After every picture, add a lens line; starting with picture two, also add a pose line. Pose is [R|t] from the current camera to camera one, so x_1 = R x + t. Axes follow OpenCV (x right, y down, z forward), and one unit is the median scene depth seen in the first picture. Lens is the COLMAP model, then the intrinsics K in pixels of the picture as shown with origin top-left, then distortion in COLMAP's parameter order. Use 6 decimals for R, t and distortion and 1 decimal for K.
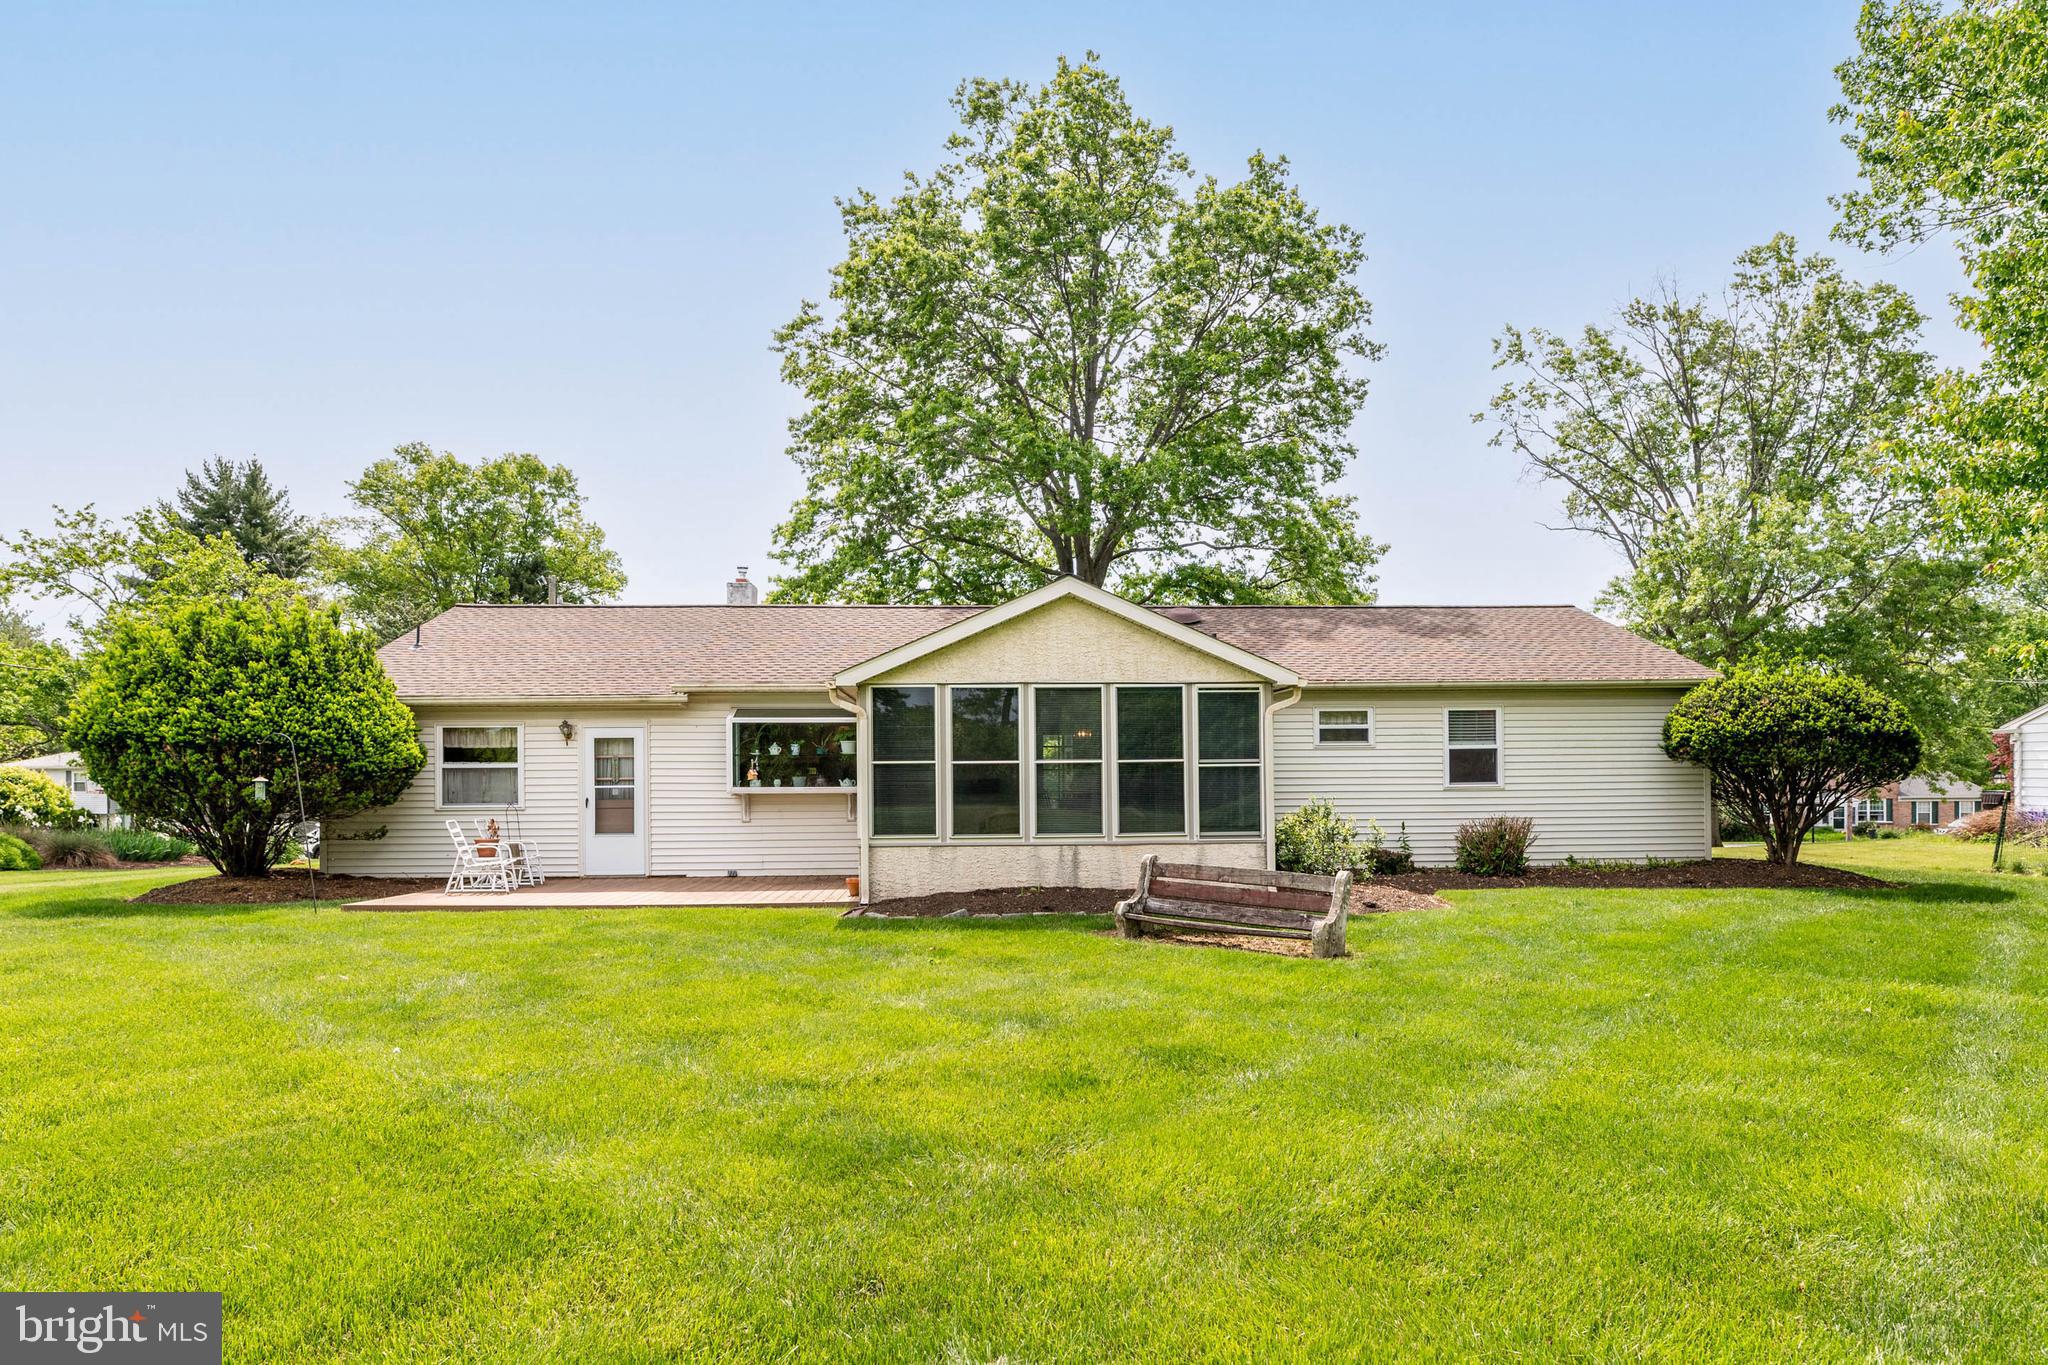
lens RADIAL K [[1233.7, 0, 1010.8], [0, 1233.7, 783.3], [0, 0, 1]] dist [0.010695, 0.001306]
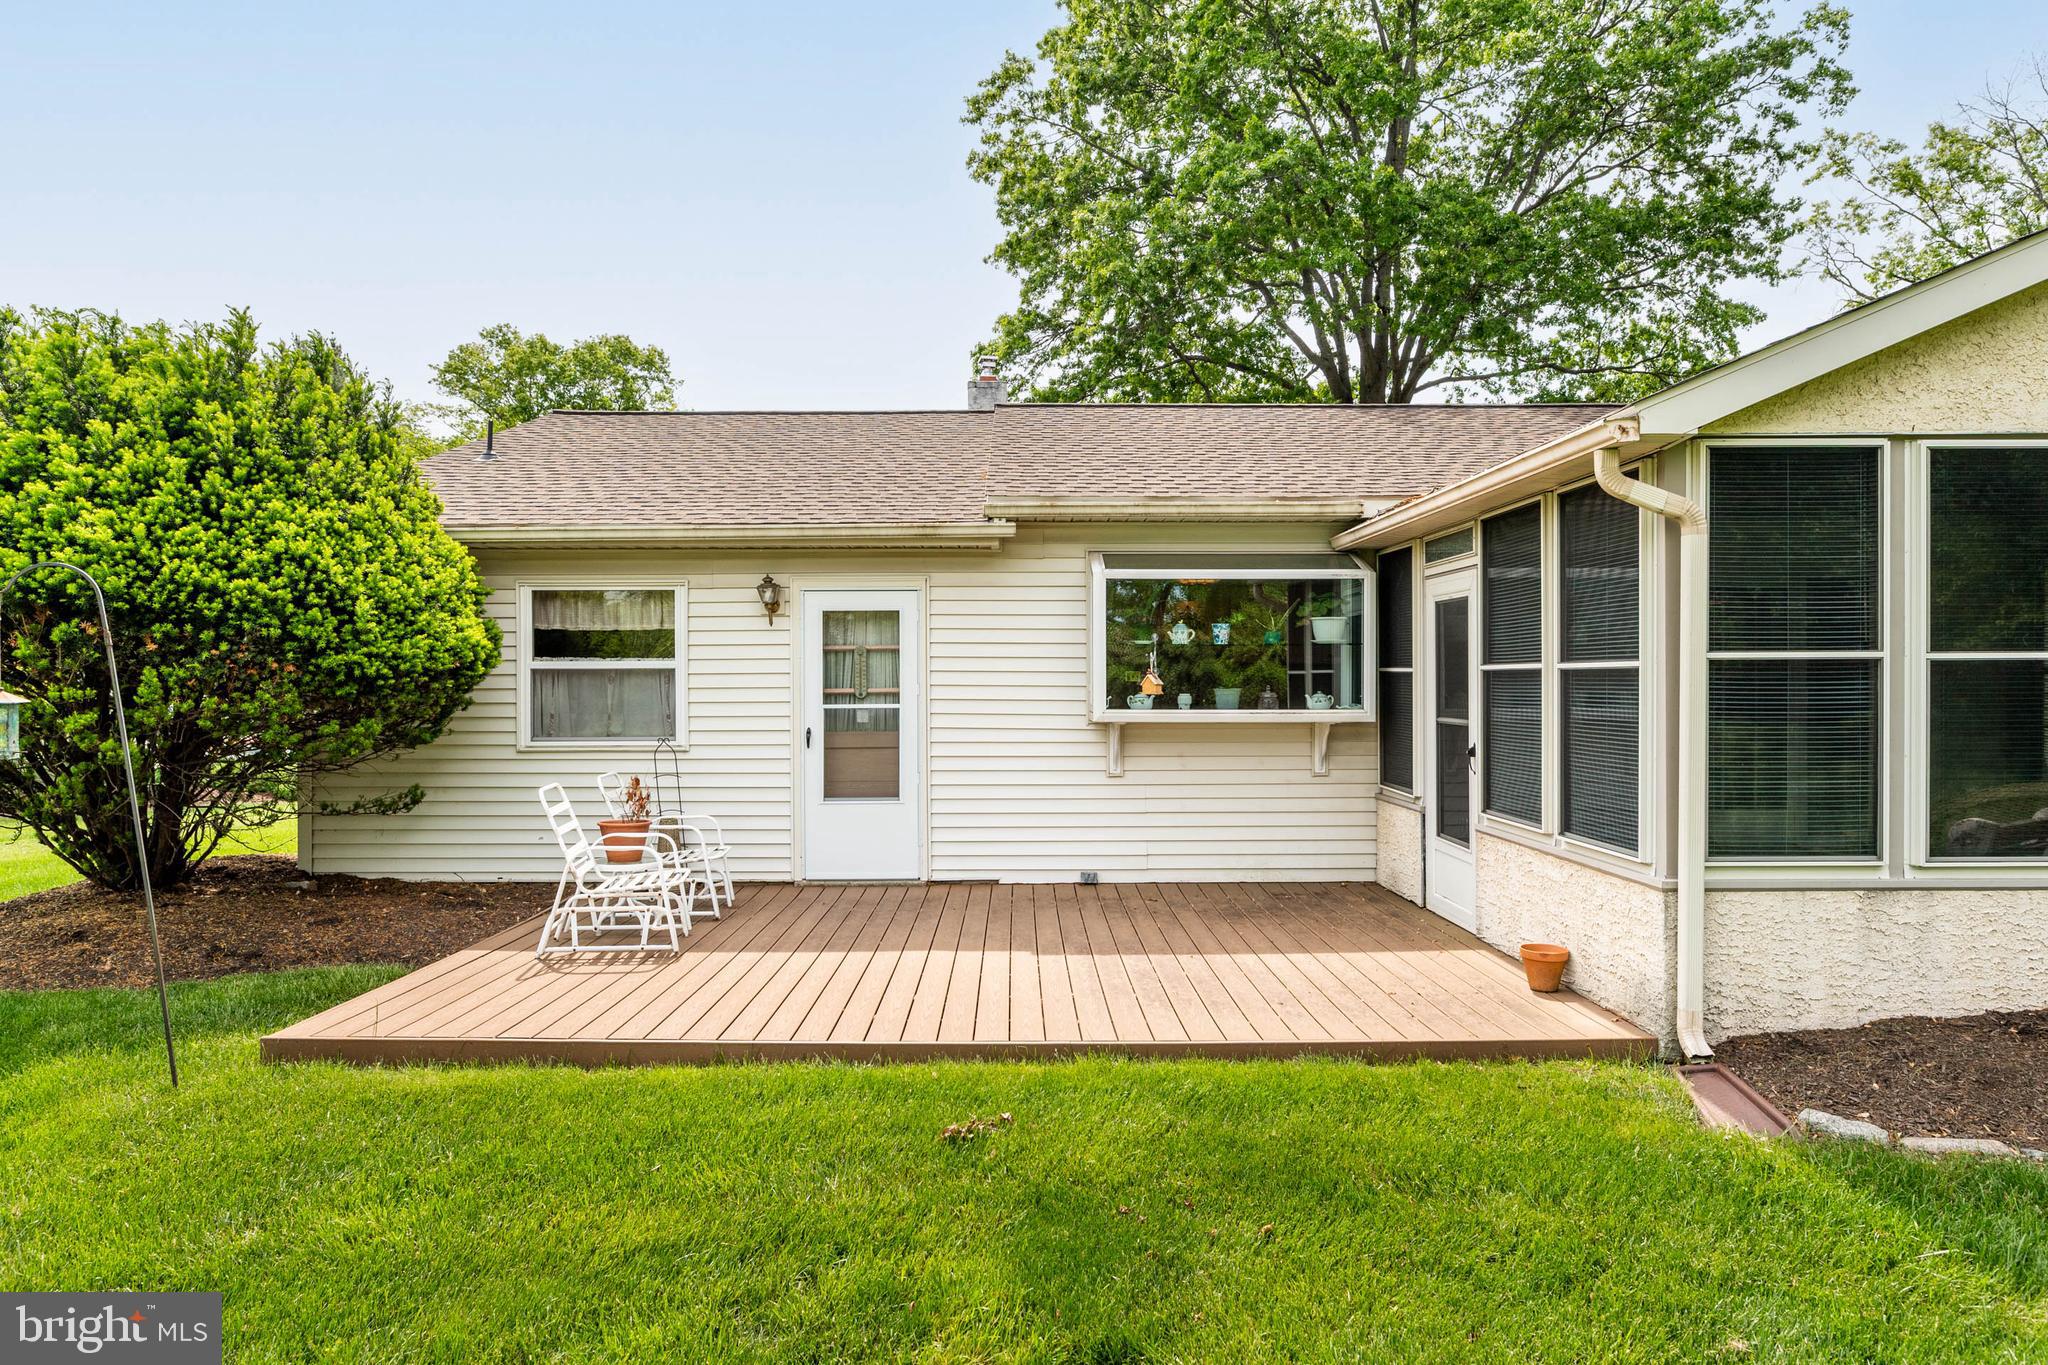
lens RADIAL K [[1178.4, 0, 1031.6], [0, 1178.4, 683.1], [0, 0, 1]] dist [0.003536, -0.003513]
pose [[0.999596, 0.003569, -0.028209, -0.238697], [-0.003636, 0.999991, -0.002338, -0.006094], [0.028201, 0.002439, 0.999599, 0.518162]]
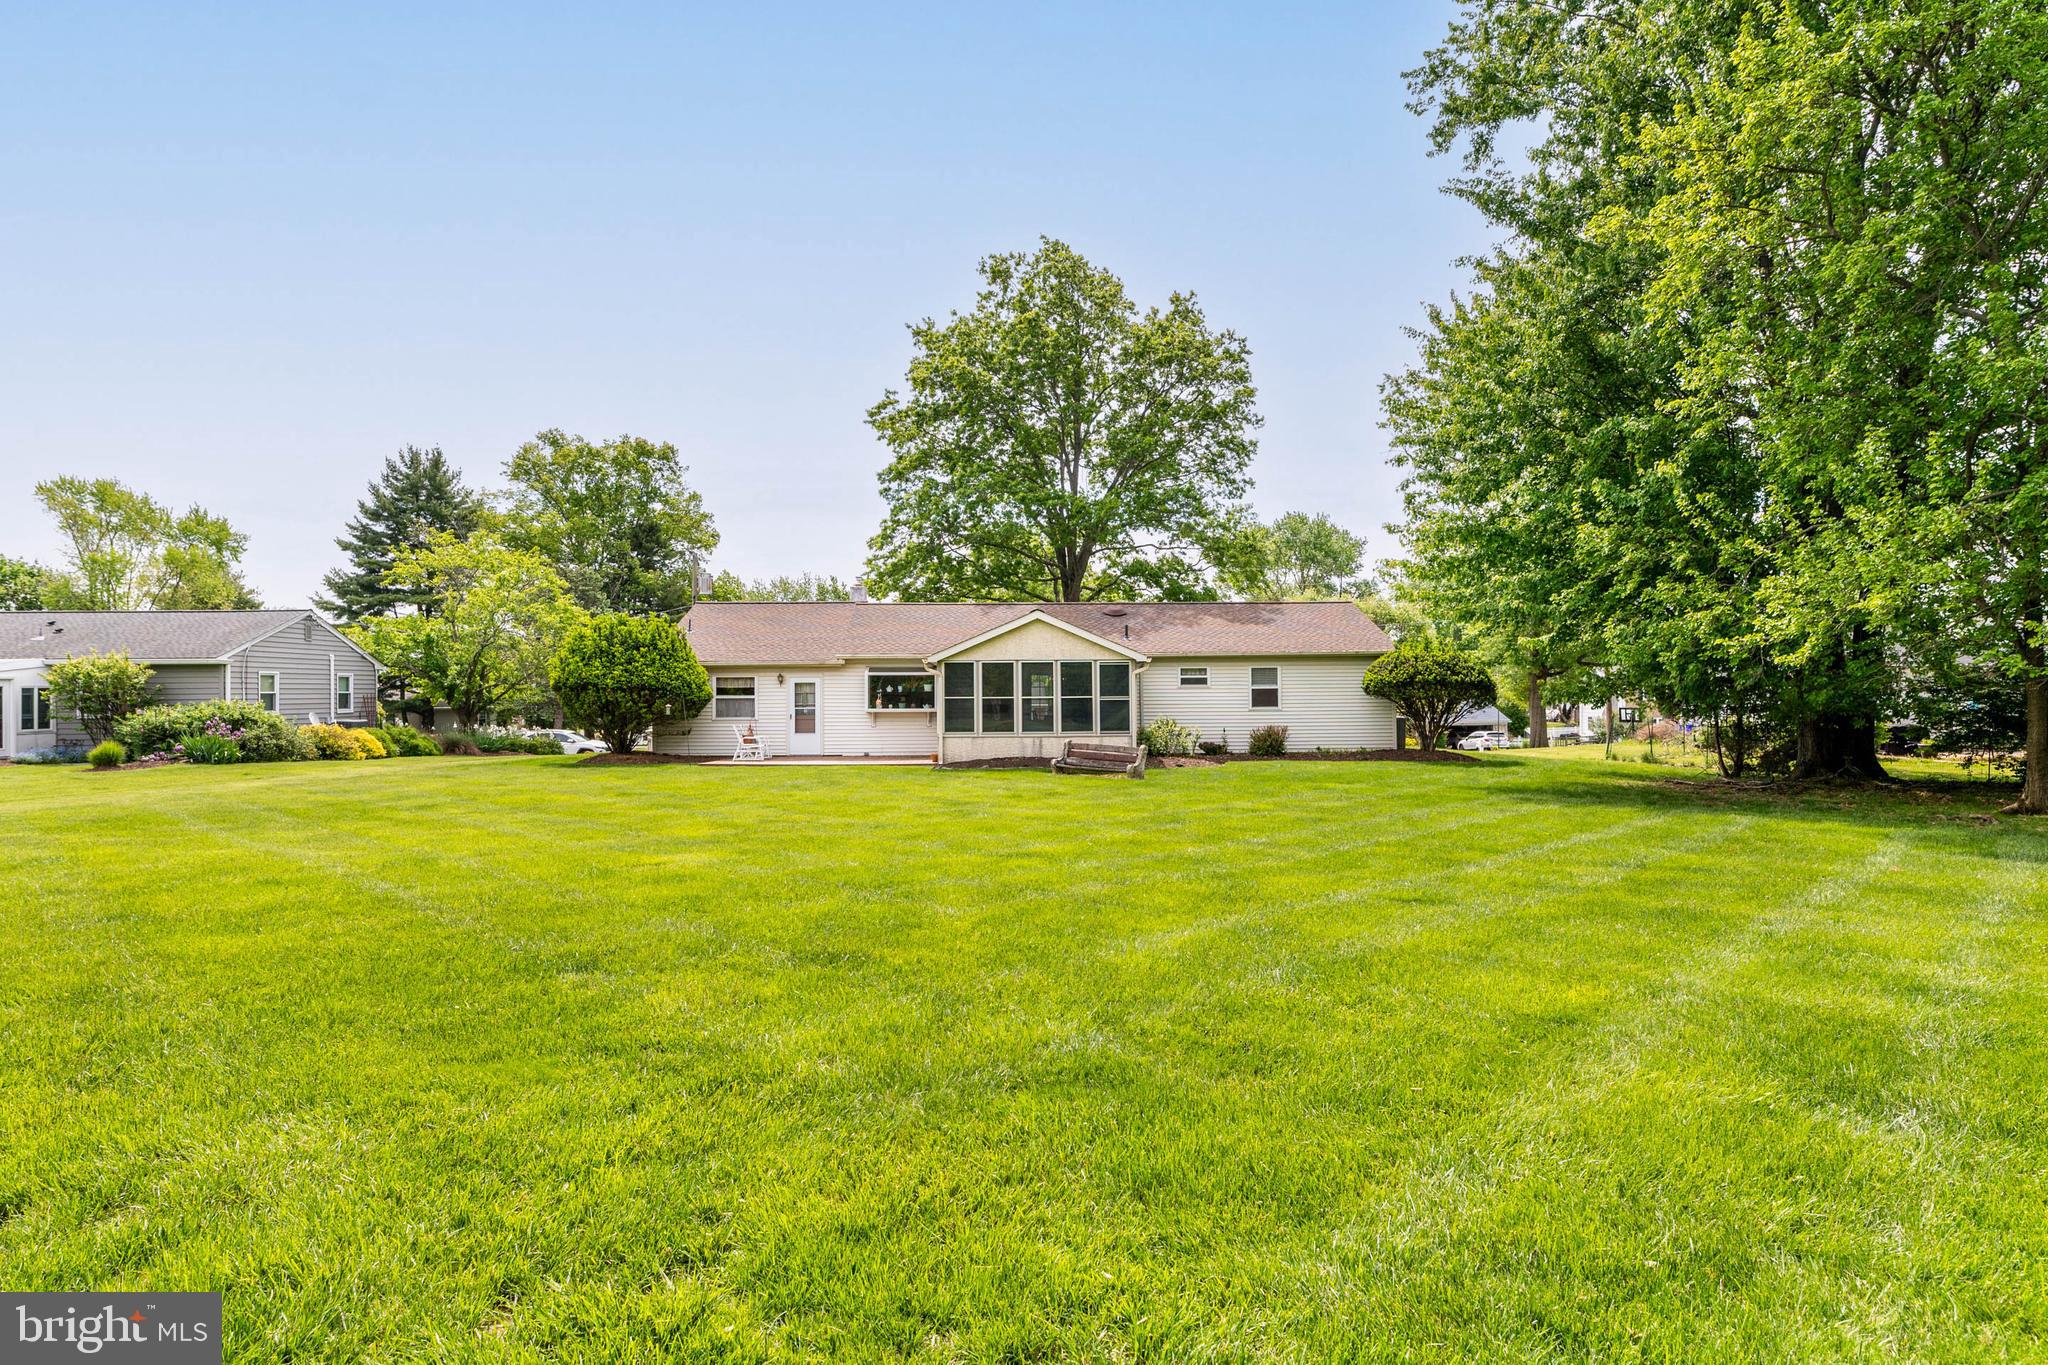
lens RADIAL K [[1178.4, 0, 1014.6], [0, 1178.4, 678.7], [0, 0, 1]] dist [0.003536, -0.003513]
pose [[0.999801, 0.001672, -0.019887, 0.038177], [-0.002027, 0.999839, -0.017855, -0.010929], [0.019854, 0.017892, 0.999643, -0.816634]]
